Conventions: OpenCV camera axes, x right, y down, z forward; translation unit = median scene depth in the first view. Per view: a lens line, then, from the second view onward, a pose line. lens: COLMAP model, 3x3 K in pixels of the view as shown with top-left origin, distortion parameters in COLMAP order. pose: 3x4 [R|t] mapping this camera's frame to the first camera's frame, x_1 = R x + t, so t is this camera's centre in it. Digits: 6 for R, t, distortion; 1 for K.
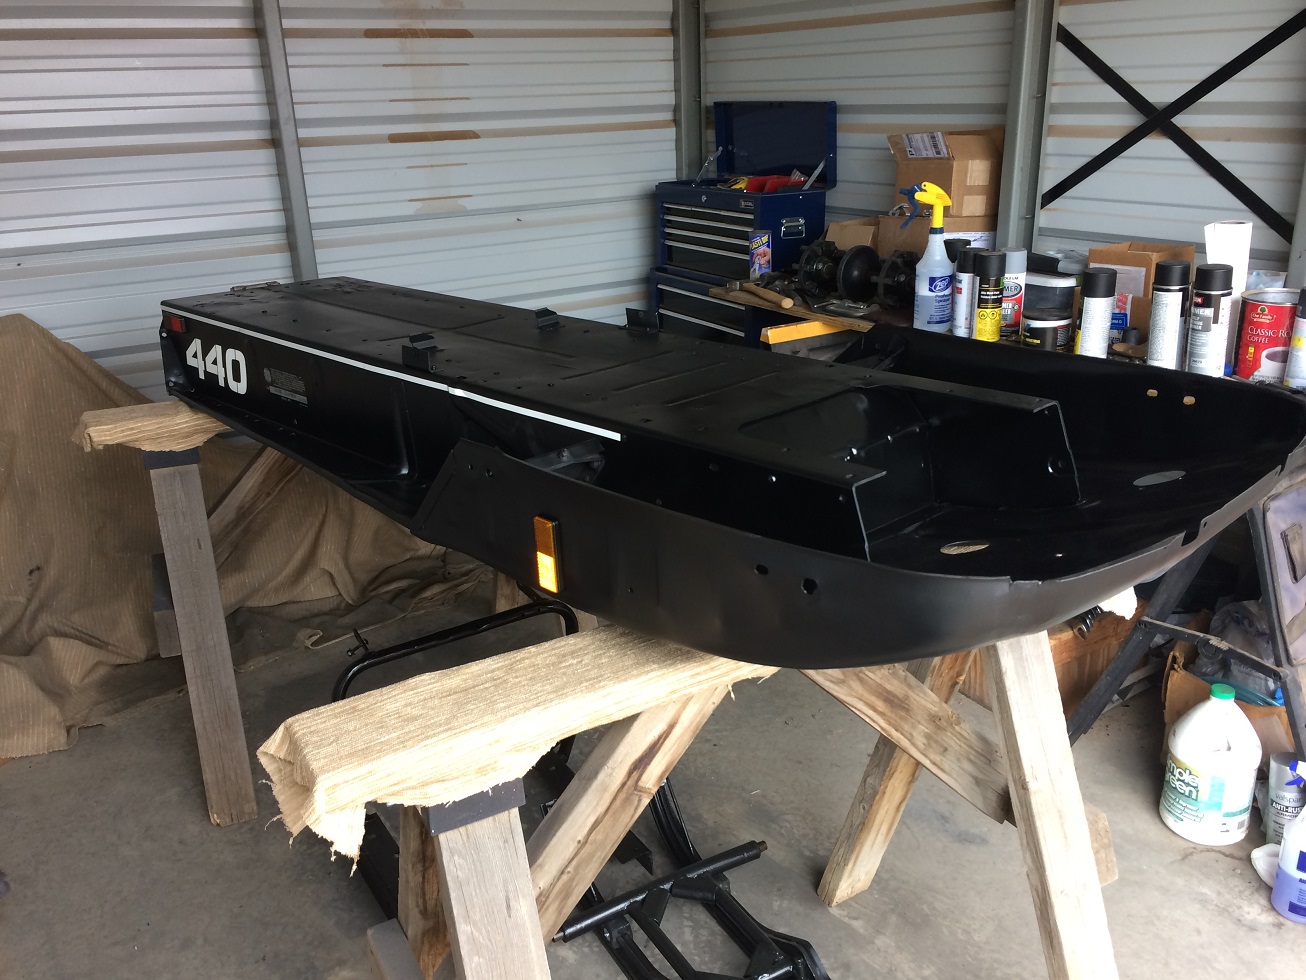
lens RADIAL K [[1126.9, 0, 653.0], [0, 1126.9, 490.0], [0, 0, 1]] dist [0.096652, -0.131647]
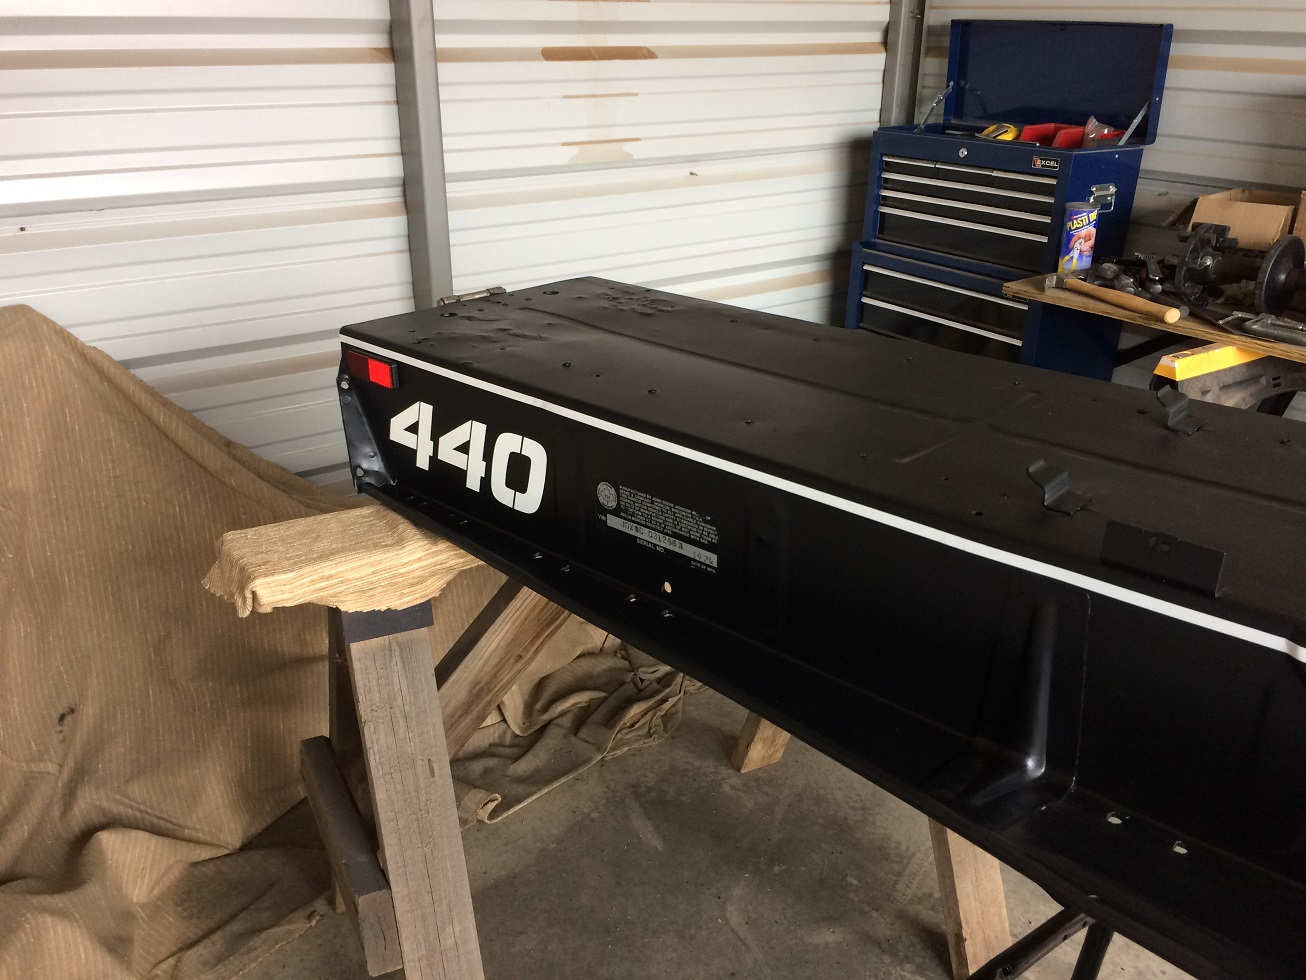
lens RADIAL K [[1119.1, 0, 649.0], [0, 1119.1, 490.7], [0, 0, 1]] dist [0.088555, -0.115977]
pose [[0.997276, 0.012978, 0.072610, -0.244319], [-0.017068, 0.998285, 0.056001, -0.090912], [-0.071758, -0.057088, 0.995787, 0.324768]]
